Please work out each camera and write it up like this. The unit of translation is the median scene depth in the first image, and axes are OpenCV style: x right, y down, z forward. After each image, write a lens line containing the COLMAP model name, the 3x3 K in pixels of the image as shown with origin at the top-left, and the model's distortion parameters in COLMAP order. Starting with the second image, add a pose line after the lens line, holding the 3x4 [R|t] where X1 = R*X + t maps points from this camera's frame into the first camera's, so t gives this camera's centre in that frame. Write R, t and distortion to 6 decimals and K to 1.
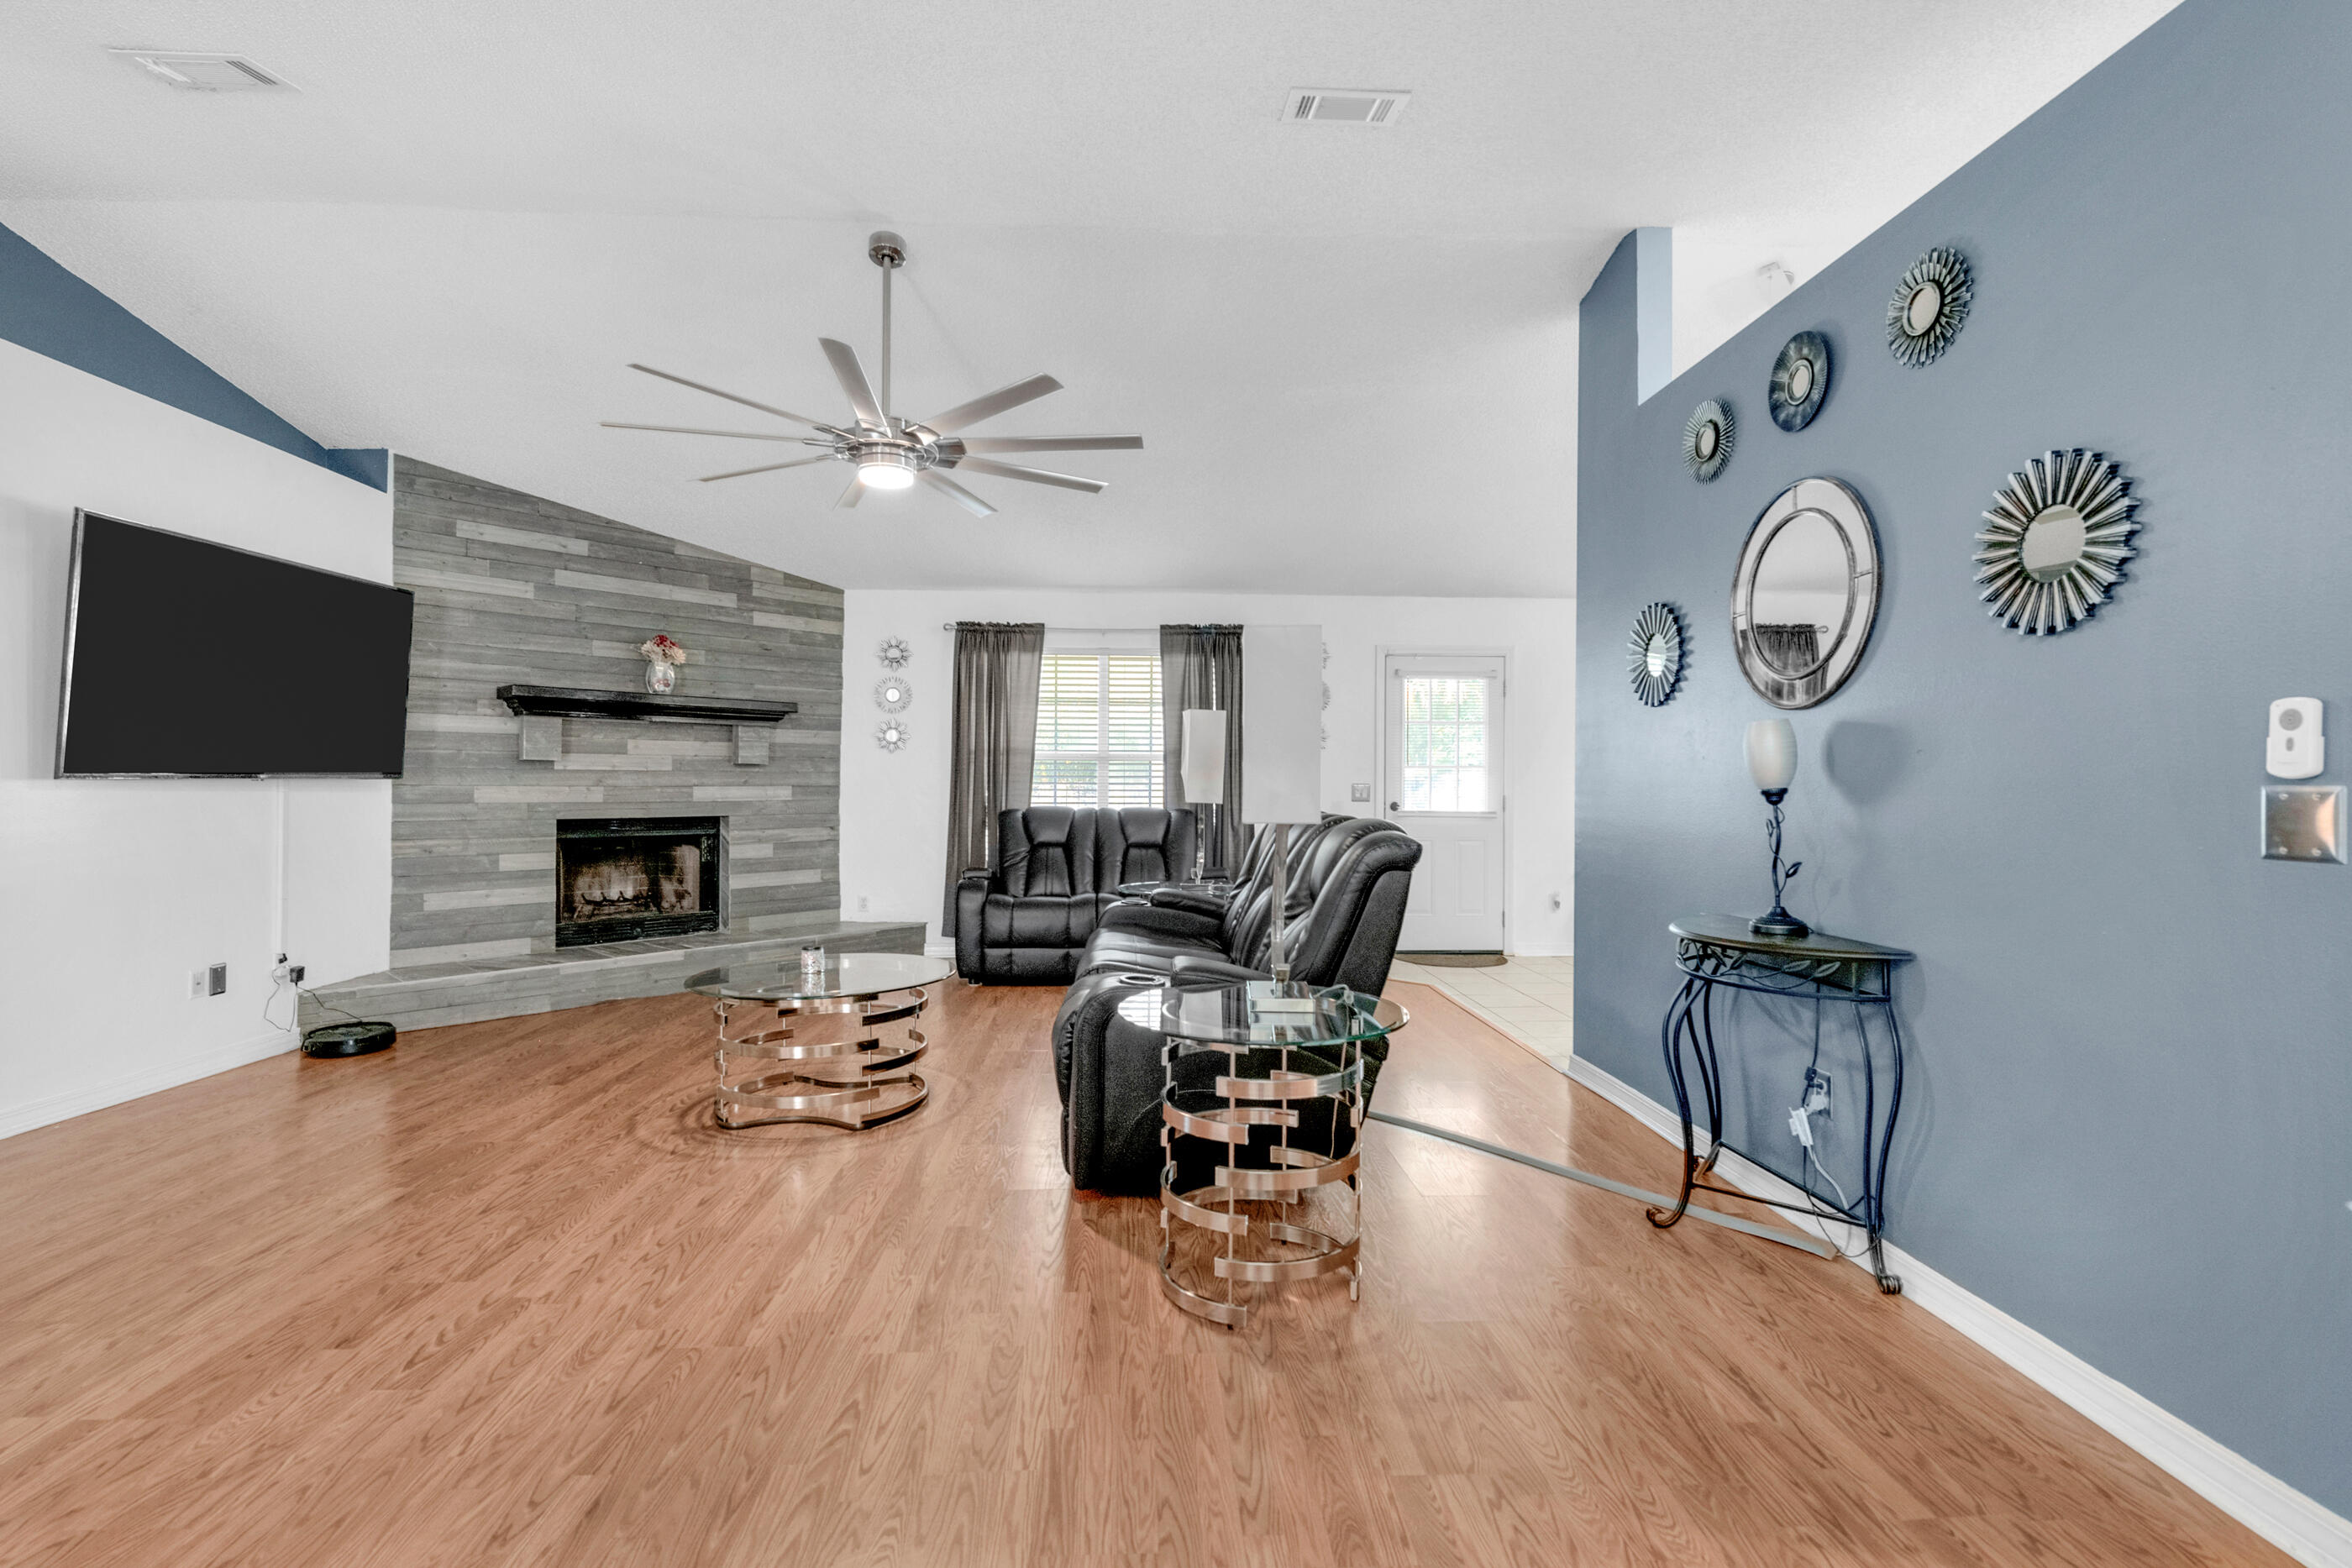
lens RADIAL K [[1044.5, 0, 1176.0], [0, 1044.5, 784.0], [0, 0, 1]] dist [-0.000379, -0.000263]
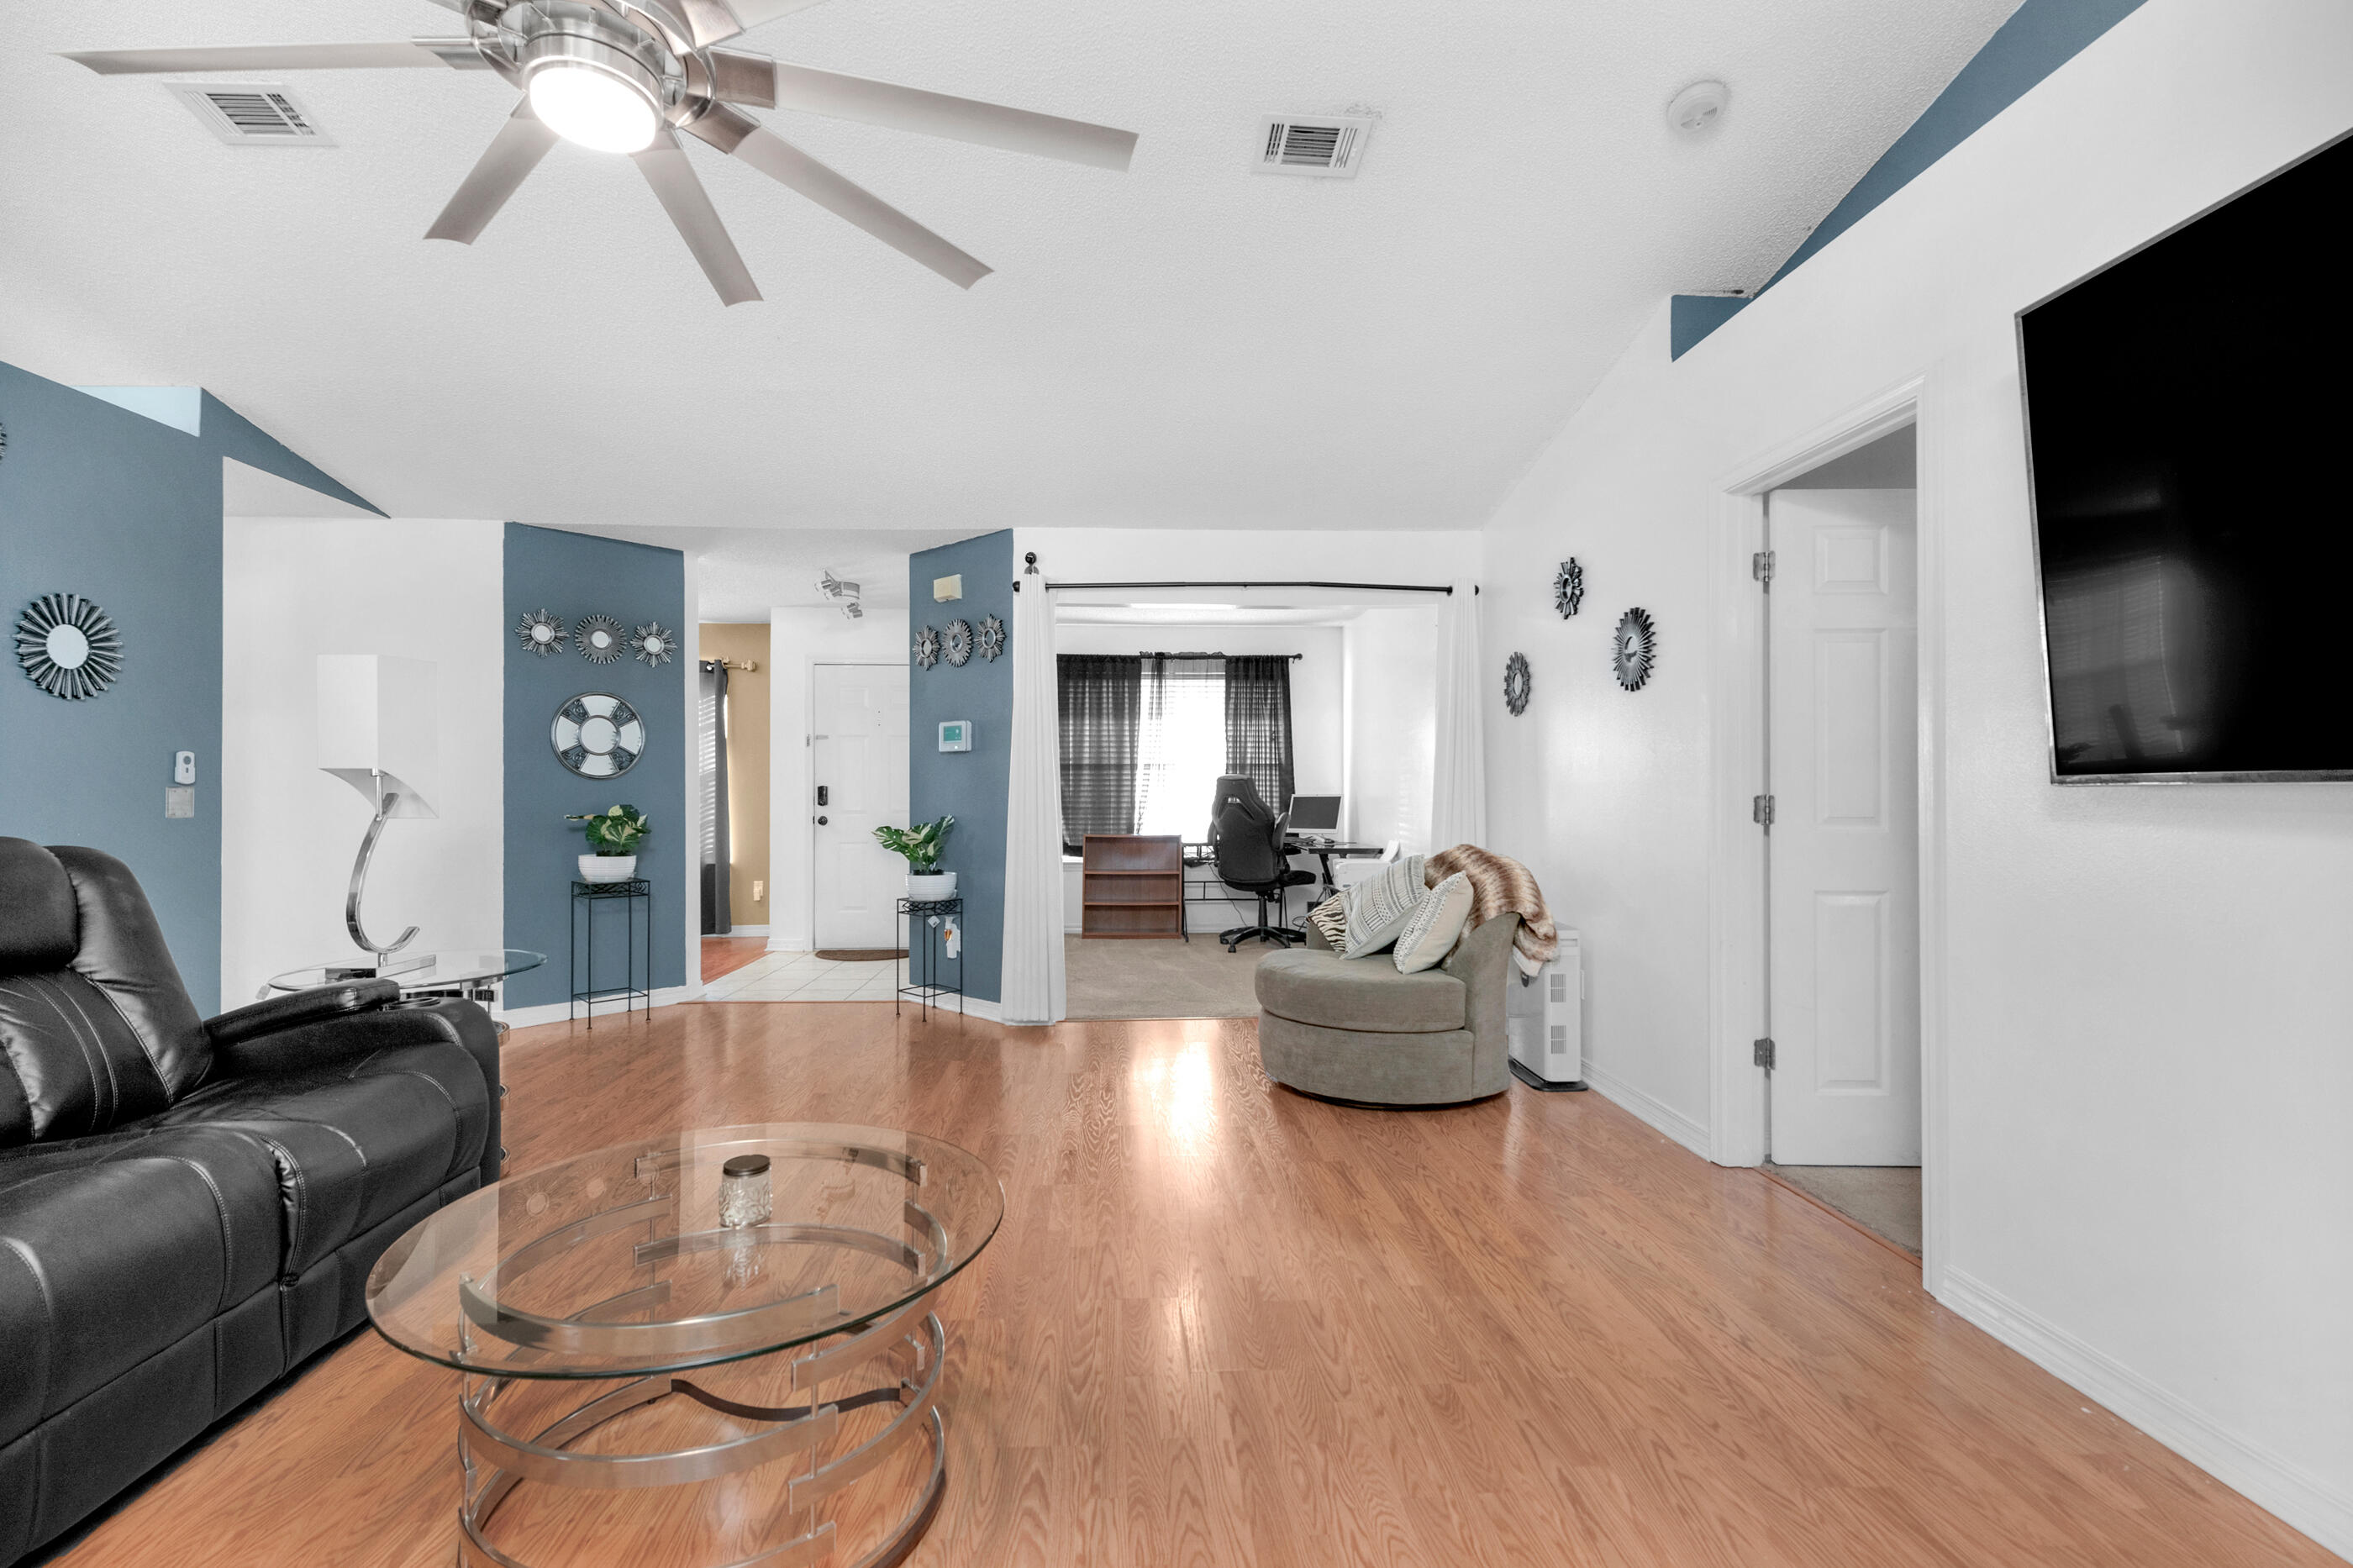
lens RADIAL K [[1045.0, 0, 1176.5], [0, 1045.0, 784.0], [0, 0, 1]] dist [-0.000379, -0.000263]
pose [[-0.999942, -0.010677, -0.001420, -0.737486], [-0.010663, 0.999901, -0.009181, -0.002791], [0.001518, -0.009166, -0.999957, 2.011403]]
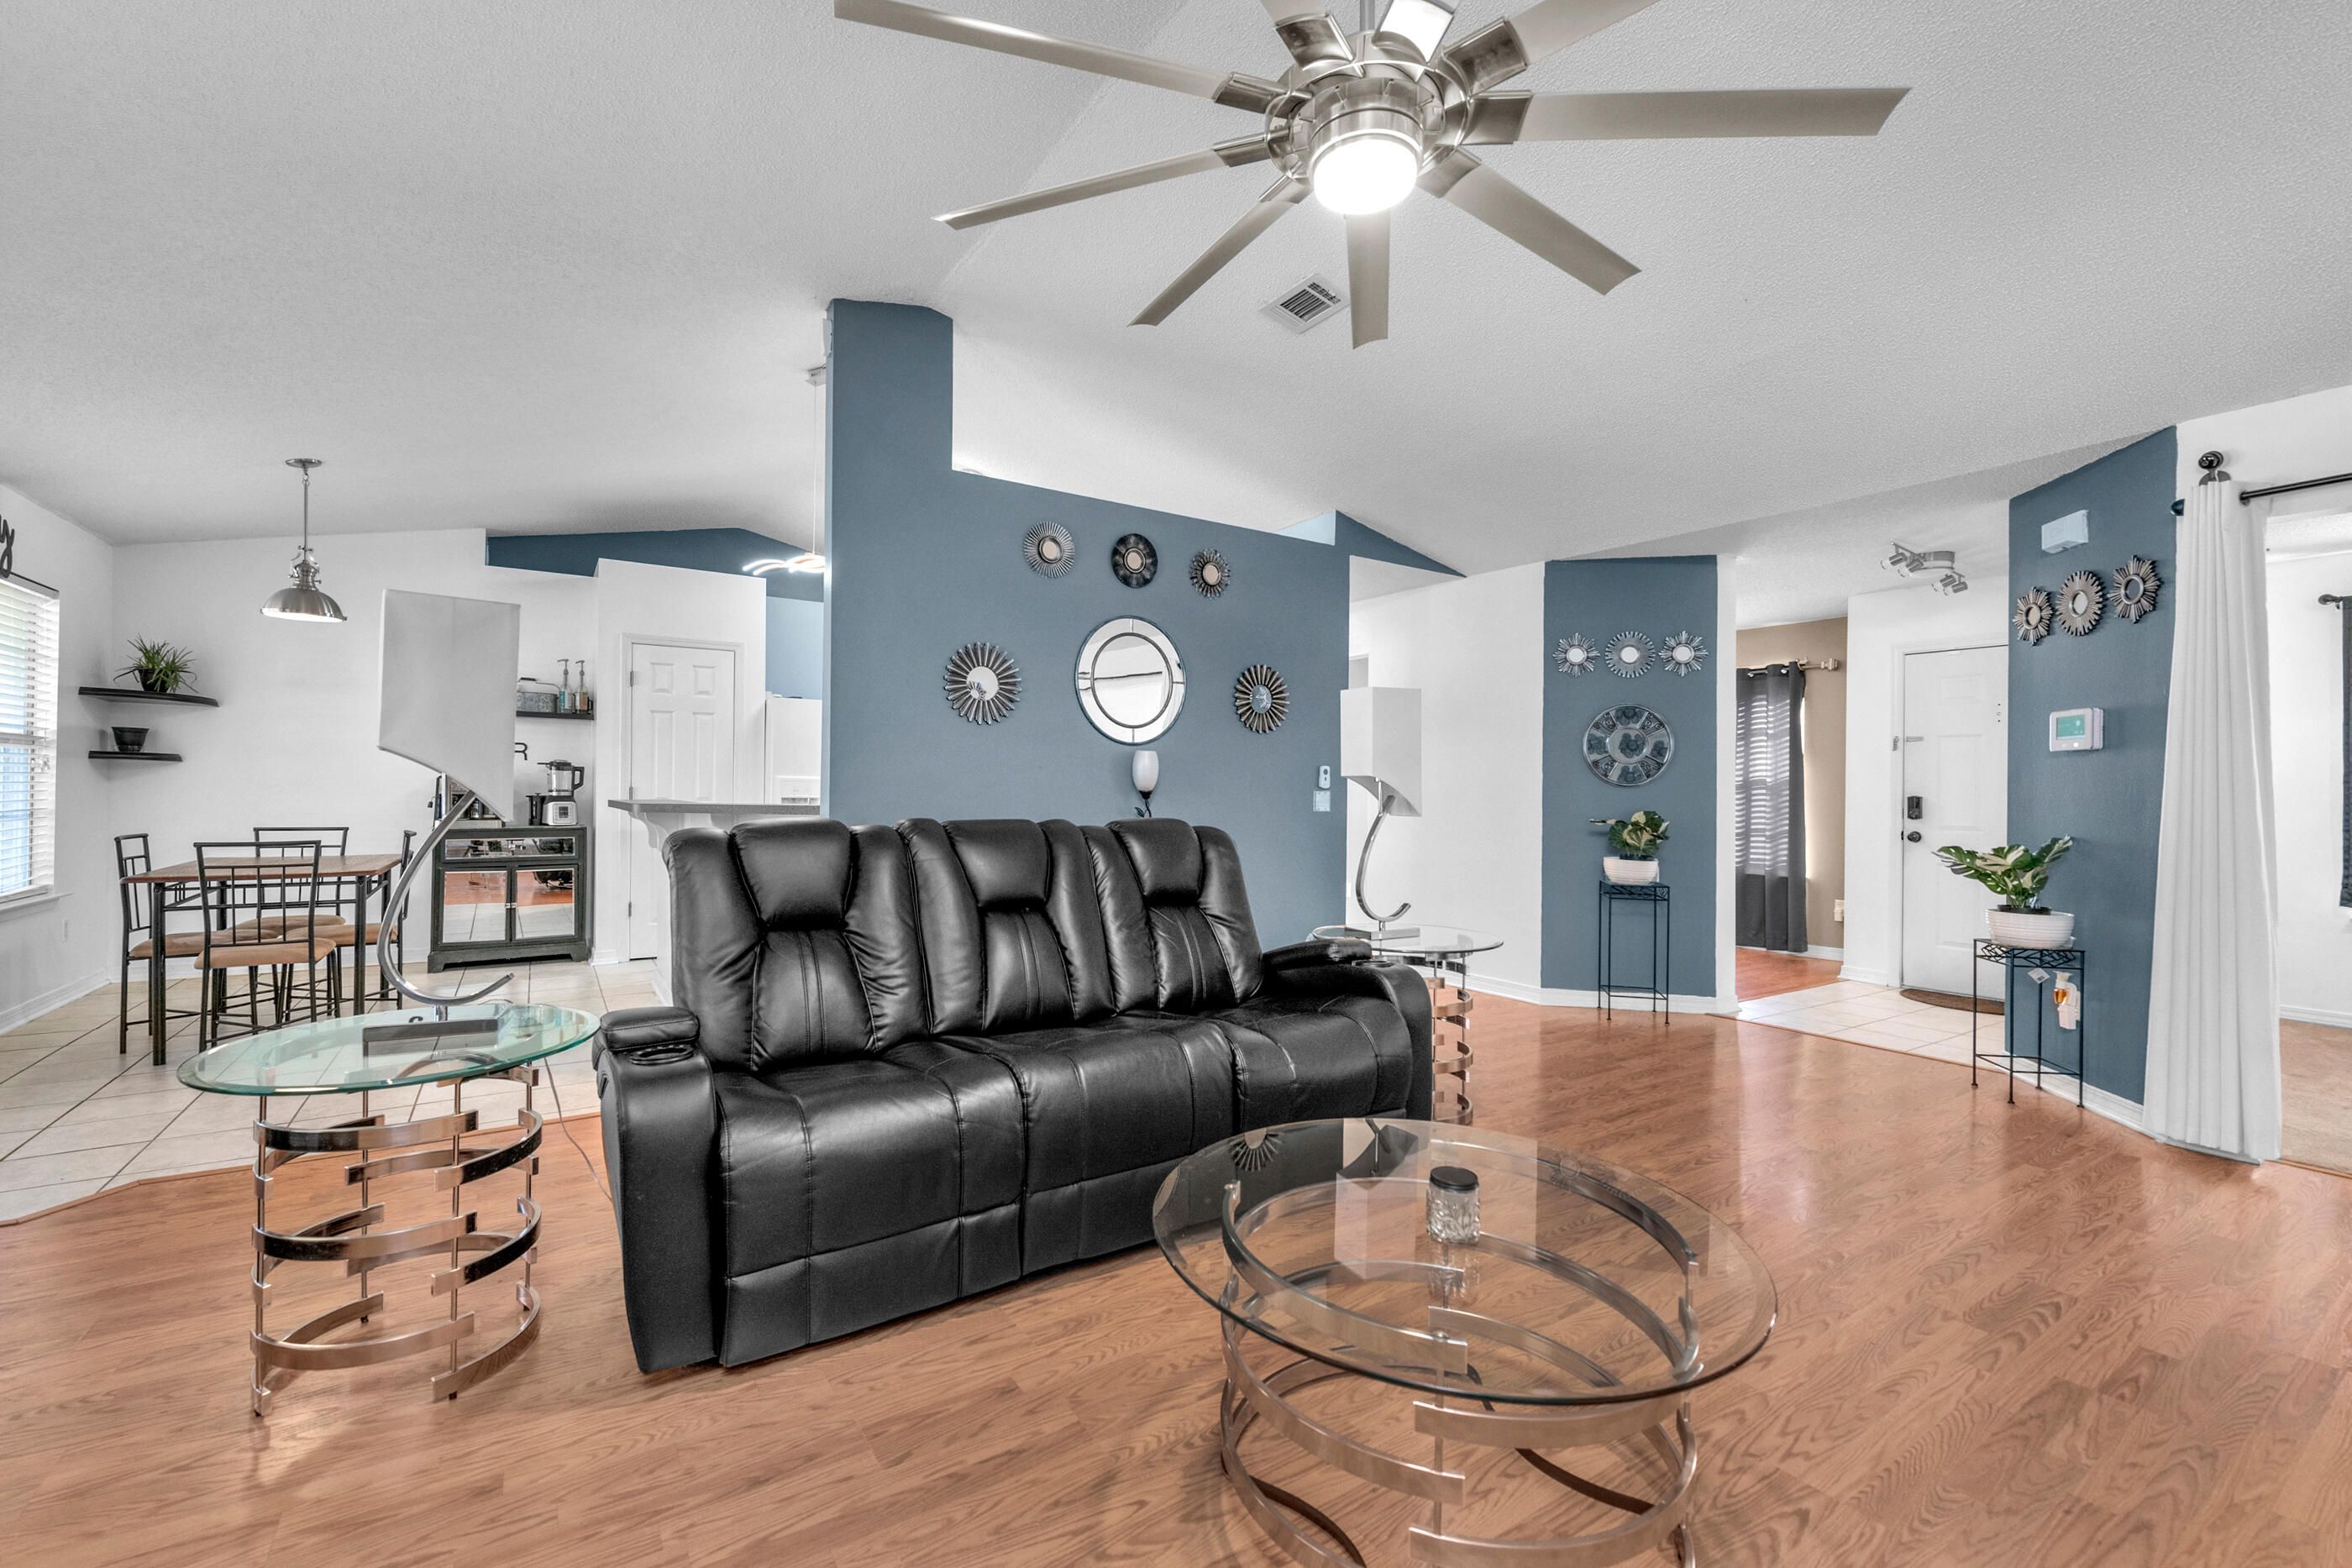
lens RADIAL K [[978.3, 0, 1172.9], [0, 978.3, 790.4], [0, 0, 1]] dist [-0.001148, -0.000536]
pose [[-0.489049, -0.015692, 0.872115, -0.916524], [-0.021810, 0.999746, 0.005759, -0.002315], [-0.871984, -0.016204, -0.489267, 1.782063]]
